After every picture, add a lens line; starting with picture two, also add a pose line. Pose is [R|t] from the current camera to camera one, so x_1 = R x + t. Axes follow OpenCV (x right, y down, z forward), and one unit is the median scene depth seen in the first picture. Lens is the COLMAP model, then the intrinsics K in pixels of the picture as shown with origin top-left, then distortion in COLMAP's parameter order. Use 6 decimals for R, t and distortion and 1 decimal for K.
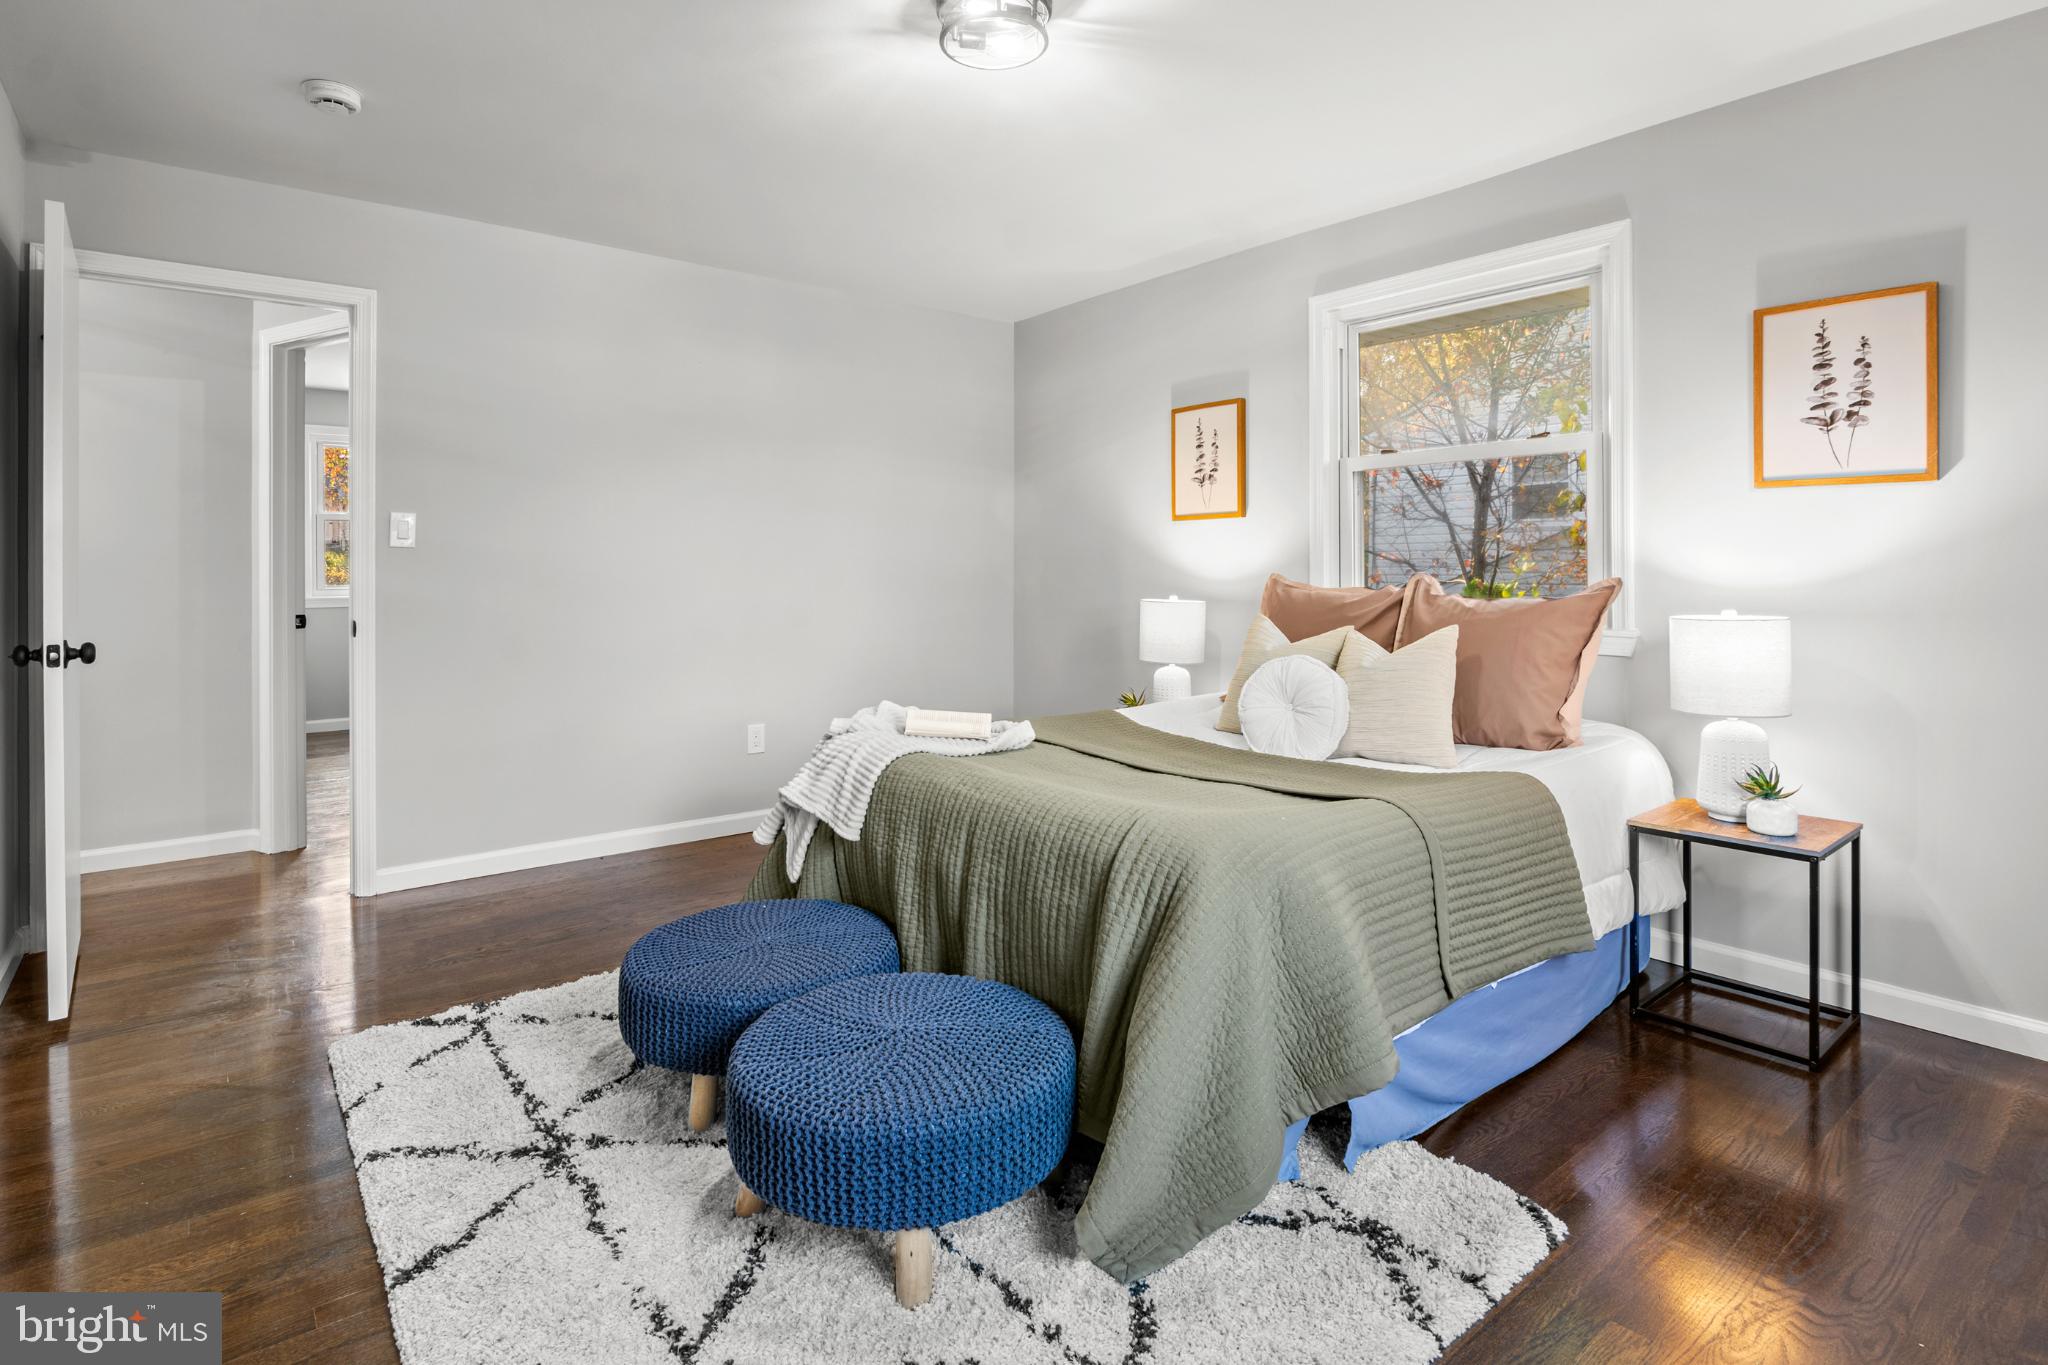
lens RADIAL K [[999.6, 0, 1026.4], [0, 999.6, 558.2], [0, 0, 1]] dist [0.021244, -0.000673]
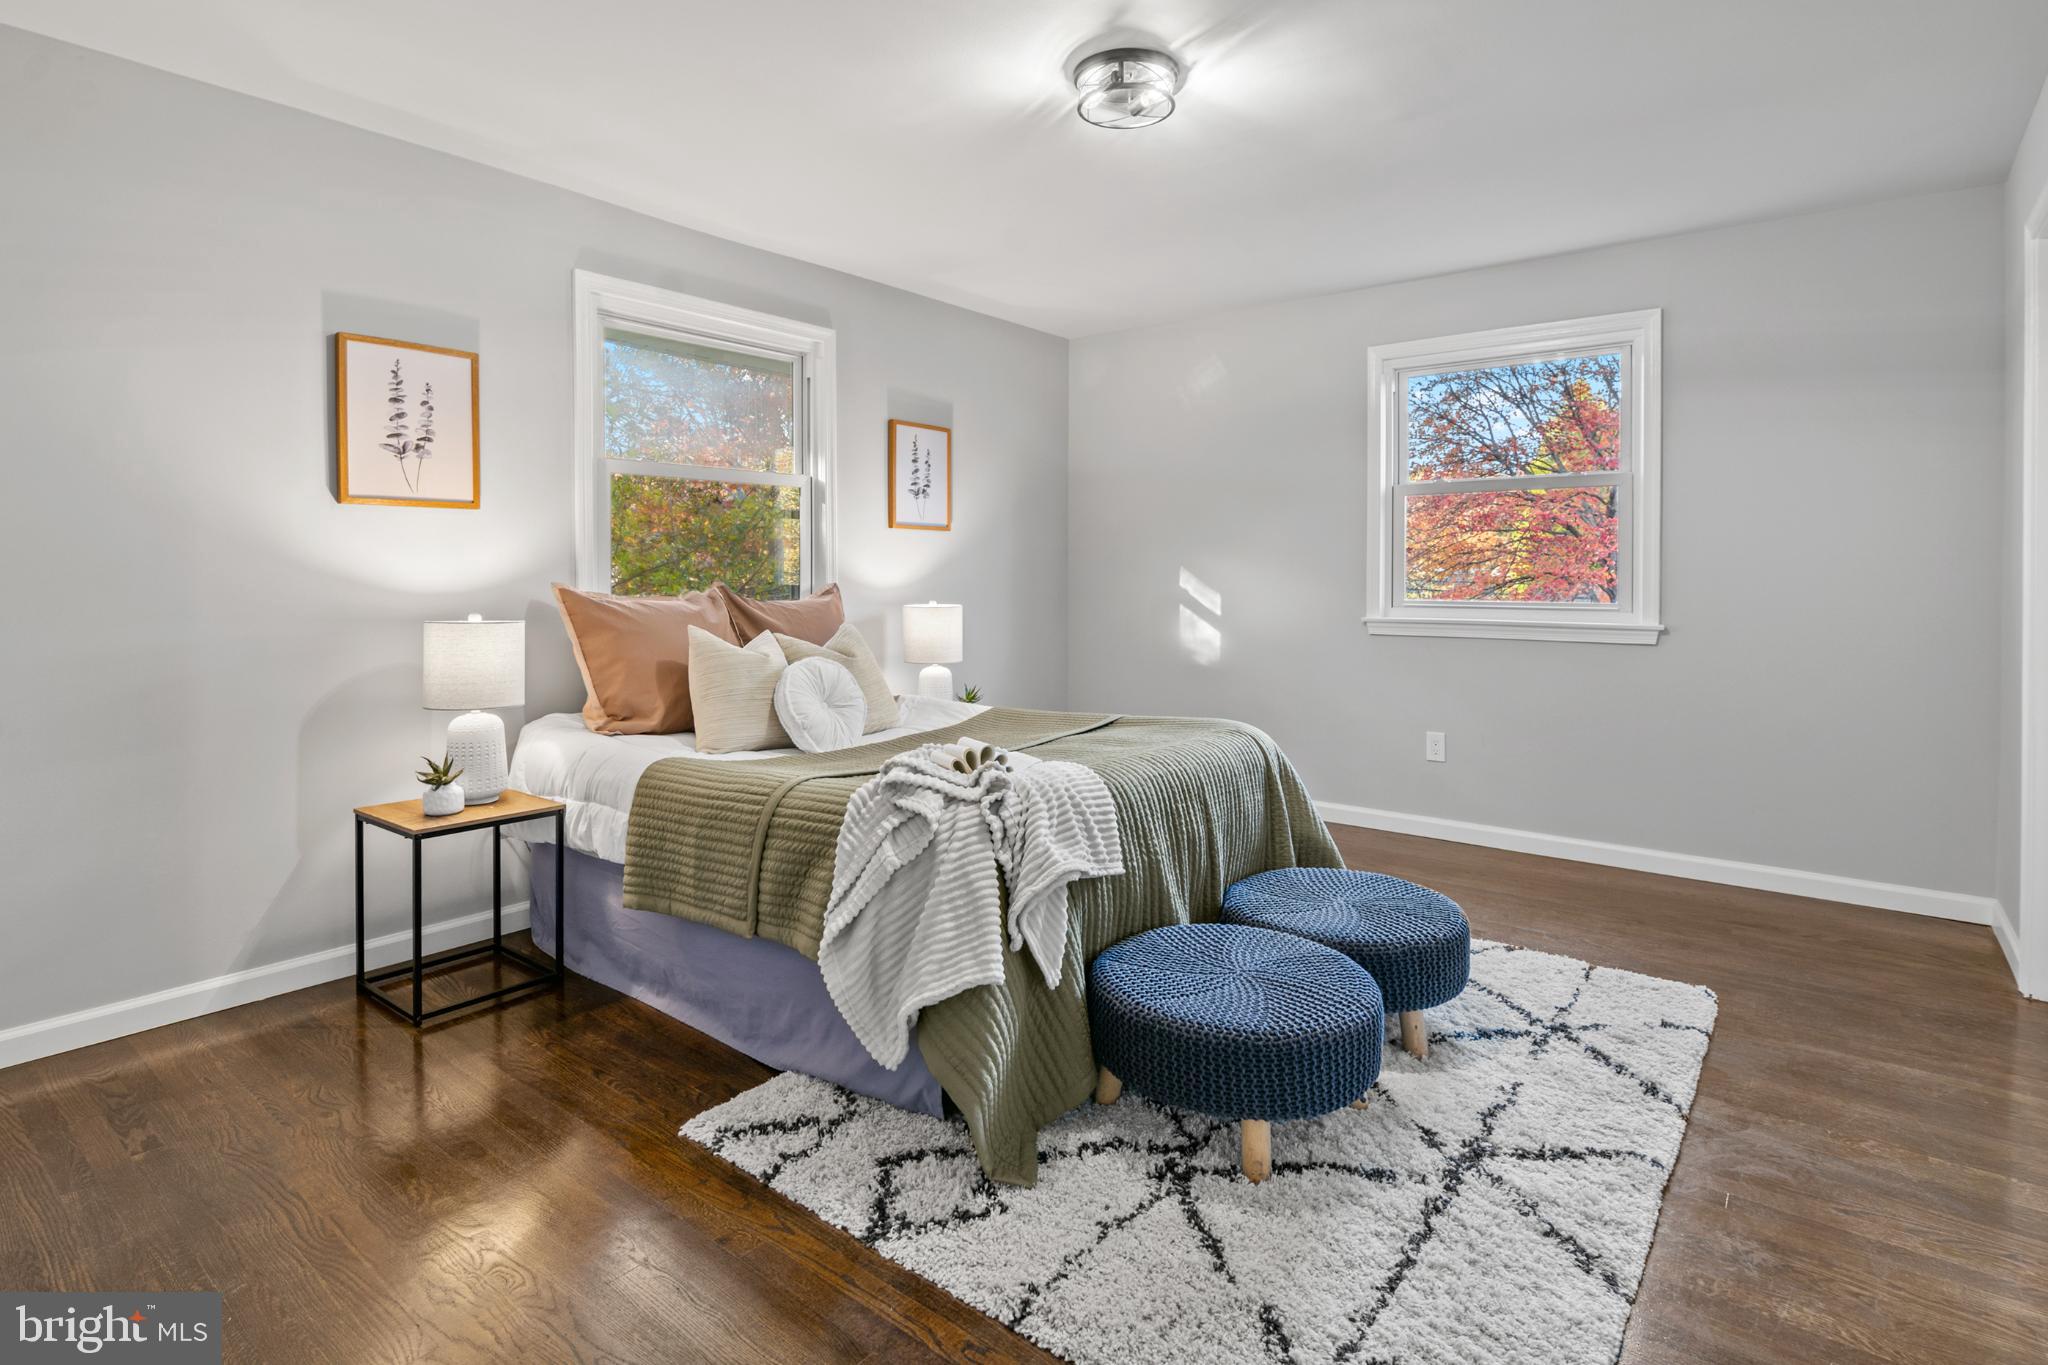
lens RADIAL K [[1003.0, 0, 1015.3], [0, 1003.0, 591.3], [0, 0, 1]] dist [0.002301, -0.002577]
pose [[-0.191819, -0.011419, 0.981364, -0.665344], [-0.004548, 0.999932, 0.010746, 0.011512], [-0.981420, -0.002402, -0.191858, 0.809923]]
